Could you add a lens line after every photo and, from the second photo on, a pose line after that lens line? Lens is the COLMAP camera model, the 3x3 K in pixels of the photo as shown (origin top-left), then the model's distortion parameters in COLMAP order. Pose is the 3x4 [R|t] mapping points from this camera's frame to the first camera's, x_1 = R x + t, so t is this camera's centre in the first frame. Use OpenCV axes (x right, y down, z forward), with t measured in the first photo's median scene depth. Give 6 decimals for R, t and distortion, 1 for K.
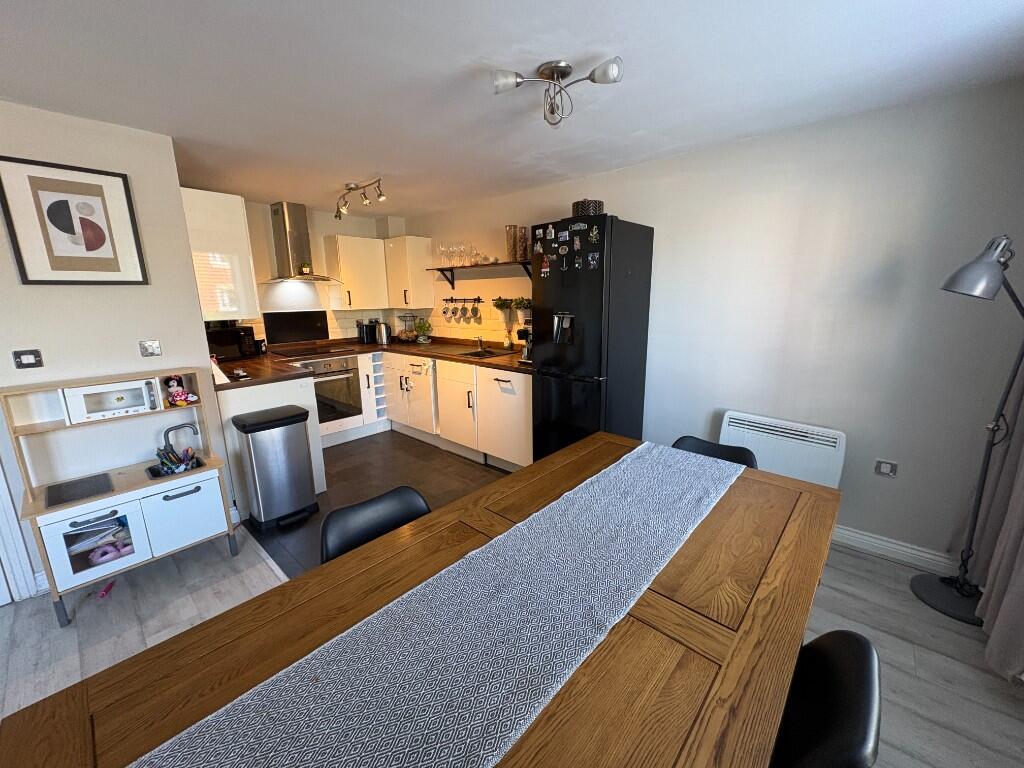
lens RADIAL K [[407.2, 0, 512.3], [0, 407.2, 383.1], [0, 0, 1]] dist [0.000207, 0.000276]
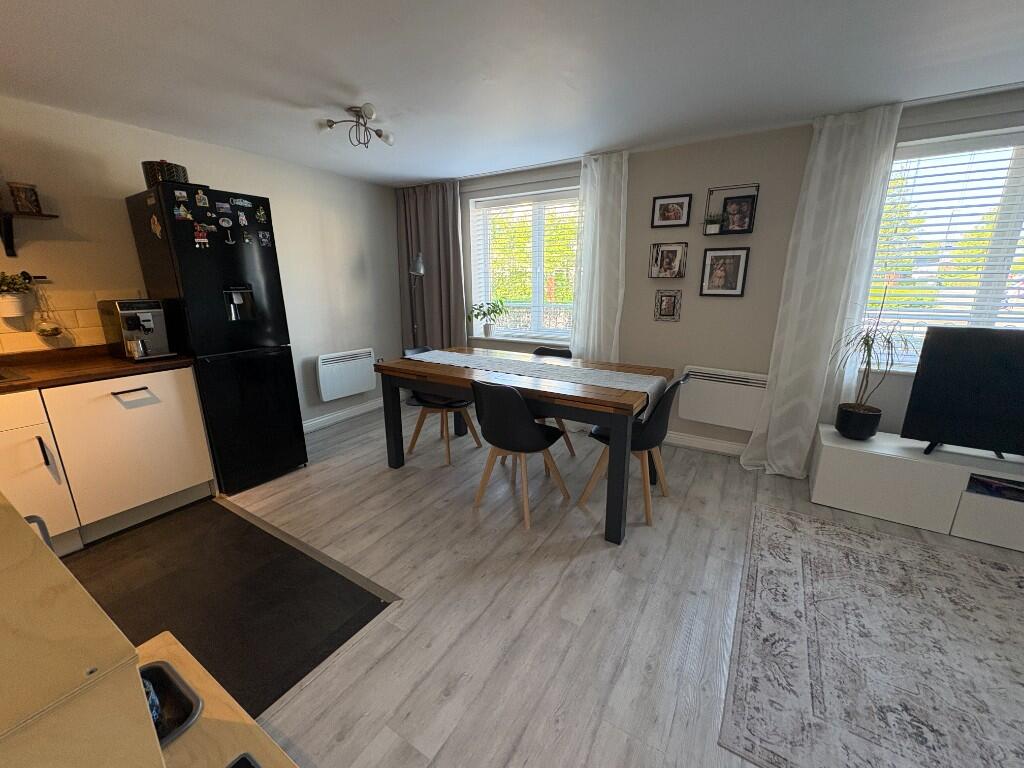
lens RADIAL K [[407.2, 0, 510.9], [0, 407.2, 382.9], [0, 0, 1]] dist [0.000207, 0.000276]
pose [[-0.173964, -0.232500, 0.956912, -0.759484], [0.219891, 0.938022, 0.267886, -0.059730], [-0.959888, 0.257019, -0.112058, 0.419809]]
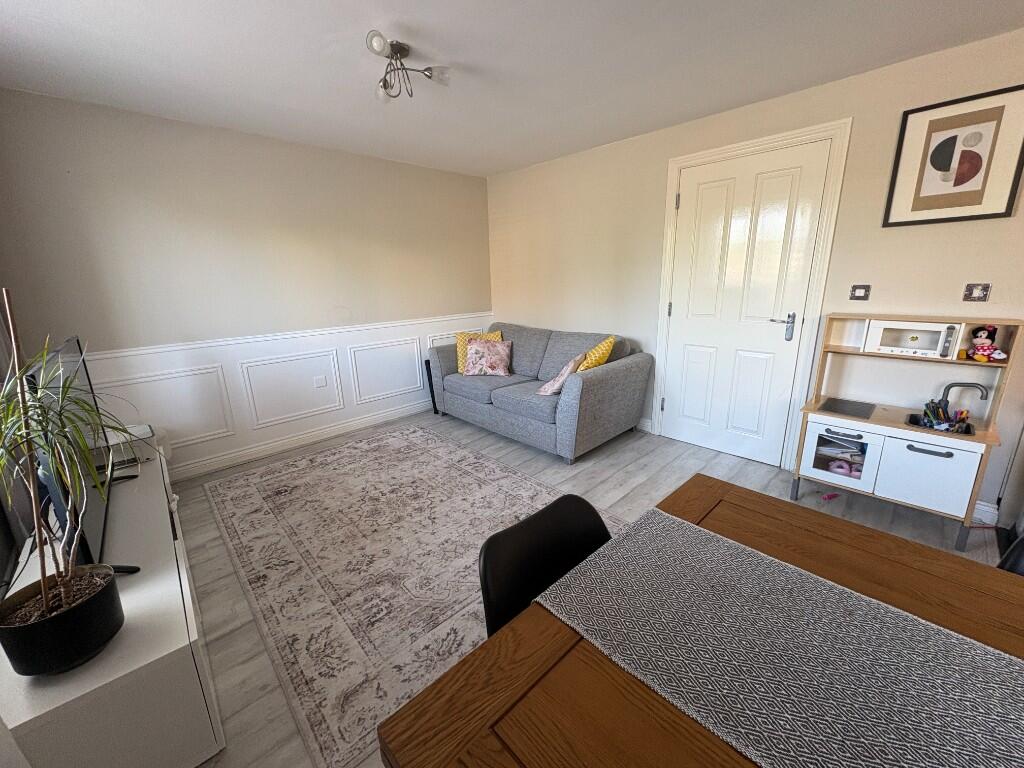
lens RADIAL K [[407.2, 0, 510.8], [0, 407.2, 382.6], [0, 0, 1]] dist [0.000207, 0.000276]
pose [[-0.073299, 0.265847, -0.961225, 0.064300], [-0.185089, 0.943447, 0.275044, 0.030046], [0.979984, 0.198072, -0.019948, 0.039760]]
